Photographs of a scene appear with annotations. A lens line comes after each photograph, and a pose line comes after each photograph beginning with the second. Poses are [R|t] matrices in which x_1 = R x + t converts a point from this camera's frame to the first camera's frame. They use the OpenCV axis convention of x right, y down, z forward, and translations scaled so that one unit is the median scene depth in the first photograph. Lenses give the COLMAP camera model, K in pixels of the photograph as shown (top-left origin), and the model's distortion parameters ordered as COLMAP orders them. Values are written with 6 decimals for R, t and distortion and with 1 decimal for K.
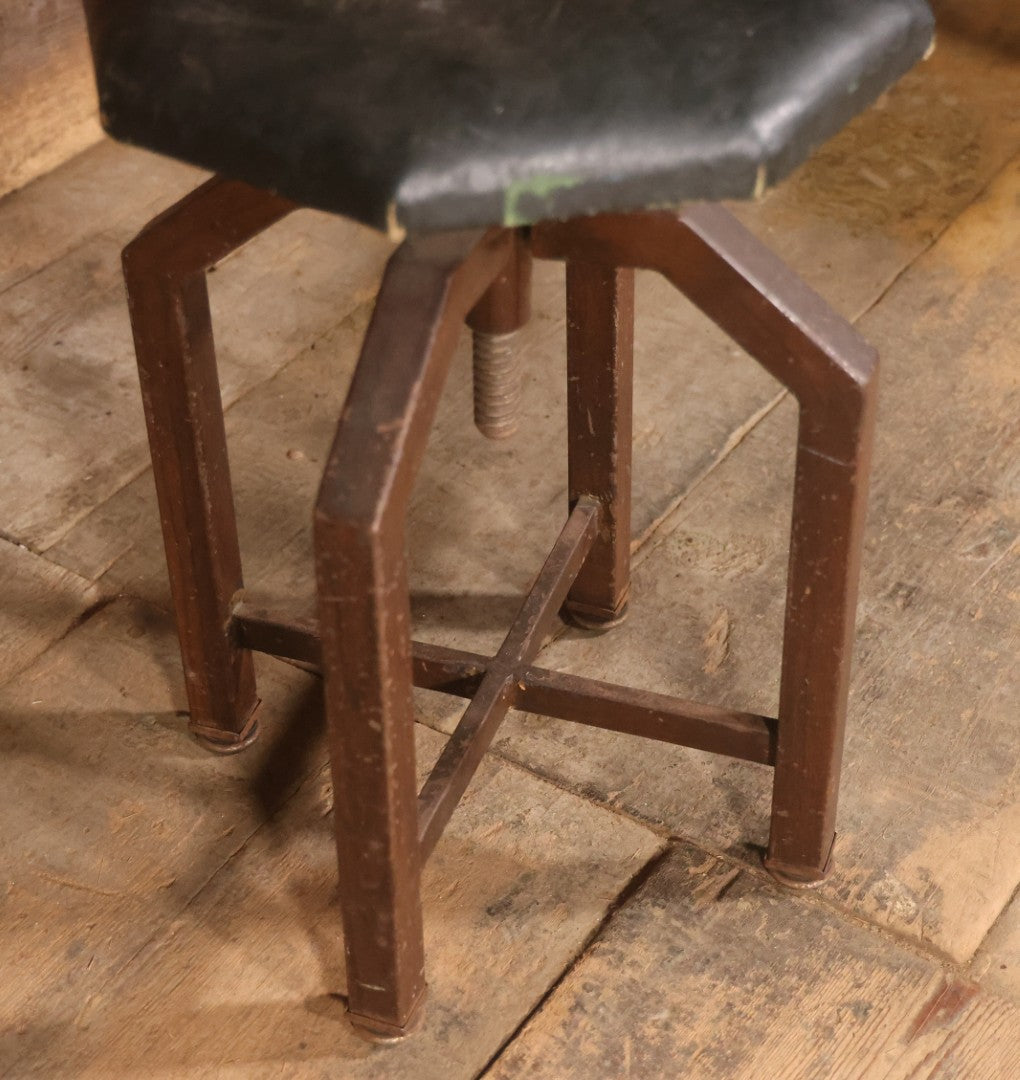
lens RADIAL K [[2283.6, 0, 513.6], [0, 2283.6, 636.4], [0, 0, 1]] dist [0.044406, 0.000000]
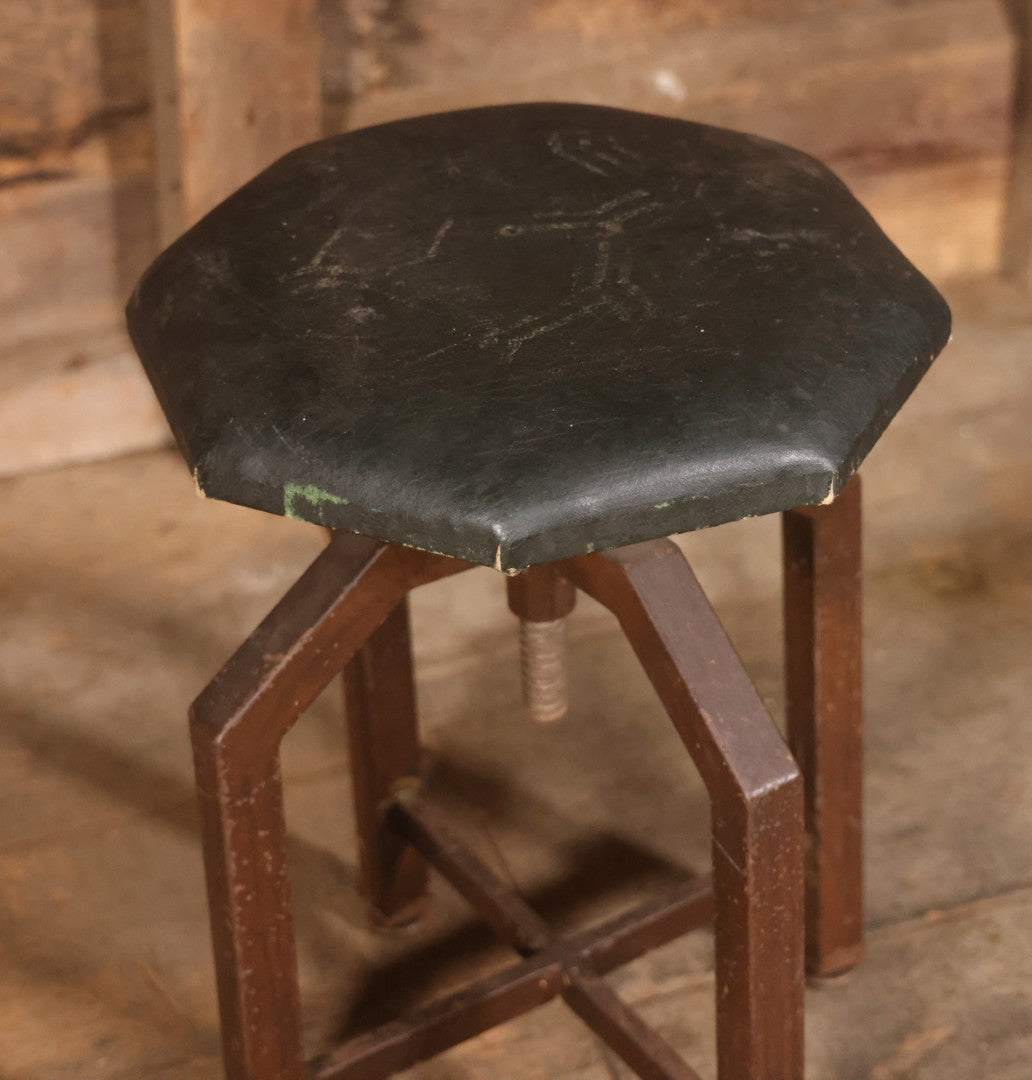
lens RADIAL K [[3017.4, 0, 585.7], [0, 3017.4, 470.7], [0, 0, 1]] dist [0.215302, 0.000000]
pose [[0.795845, 0.318726, -0.514824, 0.588478], [-0.381725, 0.924101, -0.017985, -0.153000], [0.470017, 0.210835, 0.857107, -0.121974]]
